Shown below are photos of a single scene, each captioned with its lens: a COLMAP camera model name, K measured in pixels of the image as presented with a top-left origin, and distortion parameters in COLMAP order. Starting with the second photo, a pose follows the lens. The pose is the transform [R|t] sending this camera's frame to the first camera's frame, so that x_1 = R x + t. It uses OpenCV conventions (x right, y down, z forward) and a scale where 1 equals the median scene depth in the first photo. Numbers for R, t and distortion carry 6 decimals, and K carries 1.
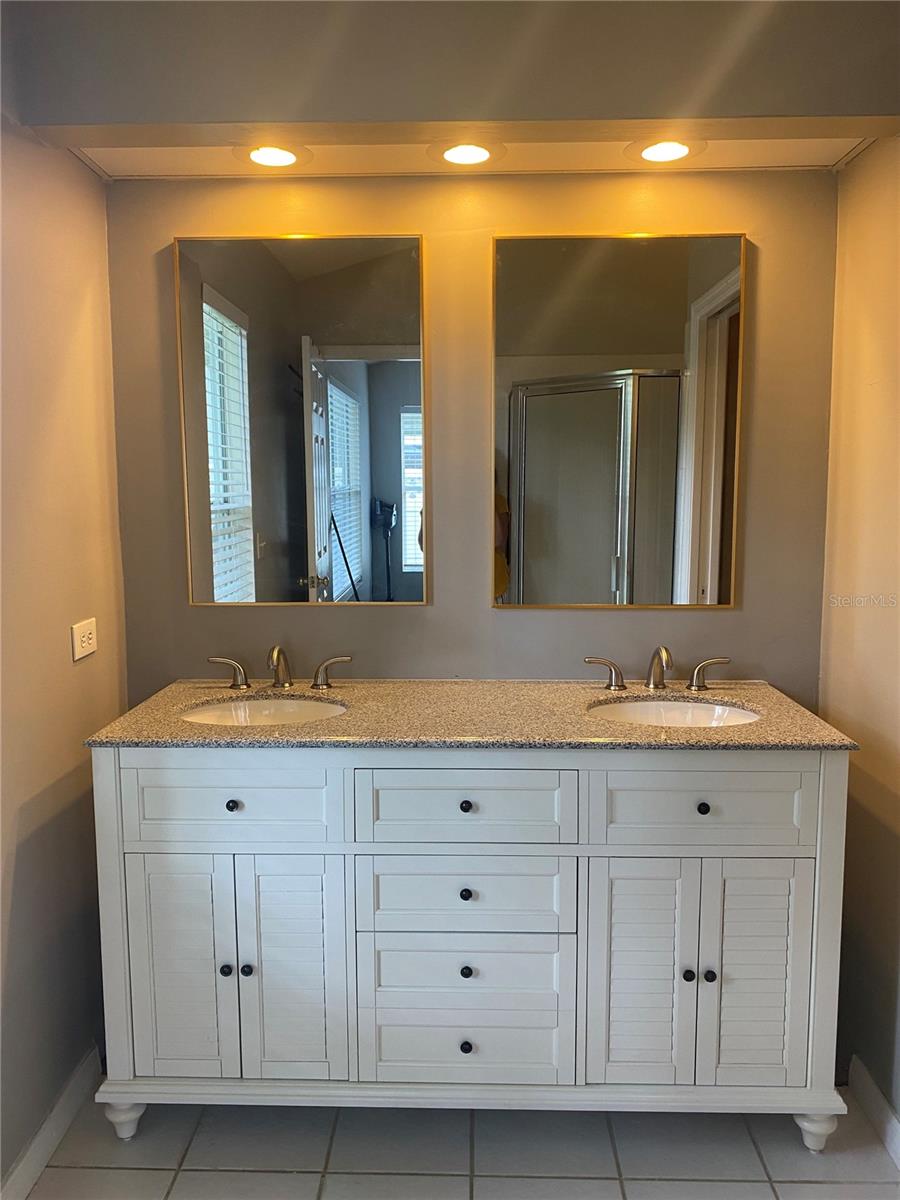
lens RADIAL K [[920.6, 0, 450.0], [0, 920.6, 600.0], [0, 0, 1]] dist [0.057742, -0.124114]
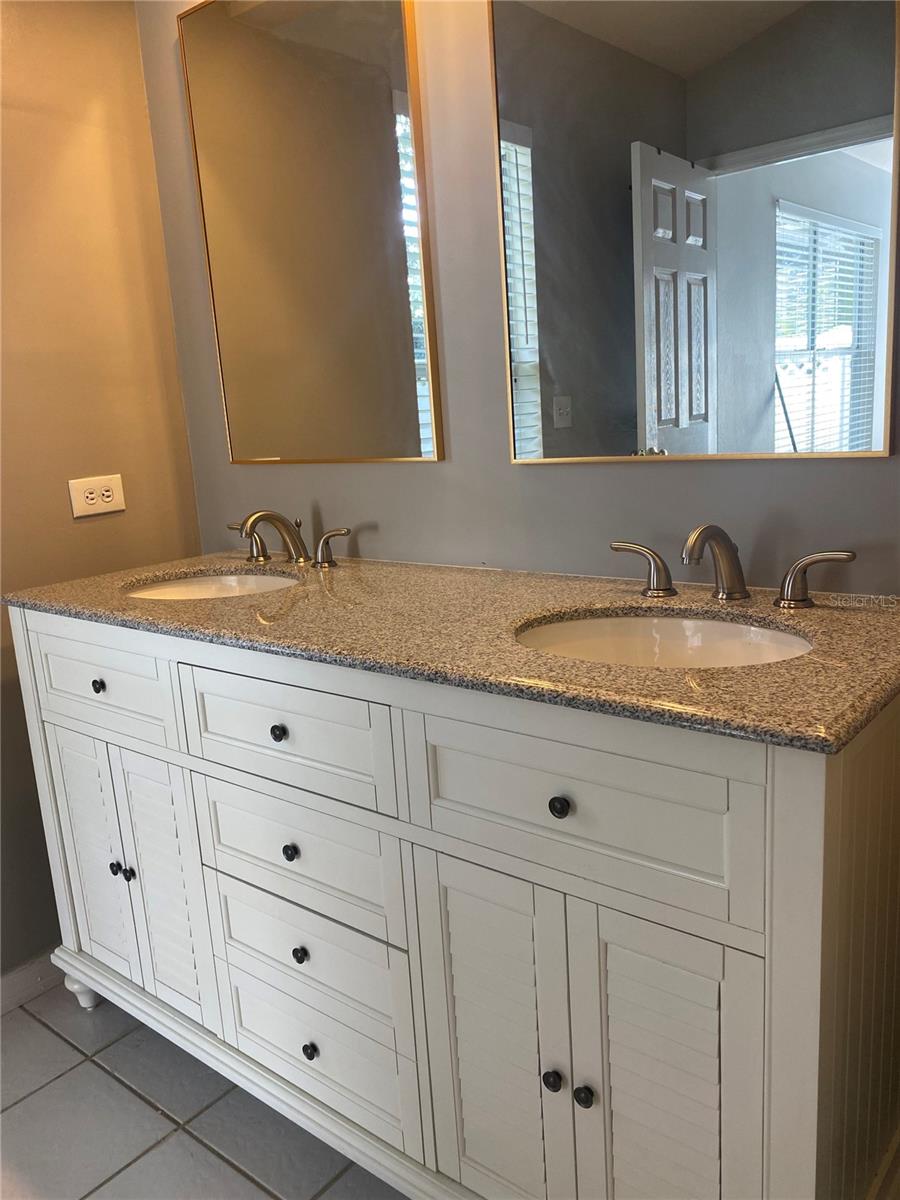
lens RADIAL K [[936.6, 0, 450.0], [0, 936.6, 600.0], [0, 0, 1]] dist [0.040259, -0.155971]
pose [[0.781374, 0.080572, -0.618840, 0.493079], [-0.014622, 0.993722, 0.110918, 0.036306], [0.623892, -0.077620, 0.777647, 0.473294]]
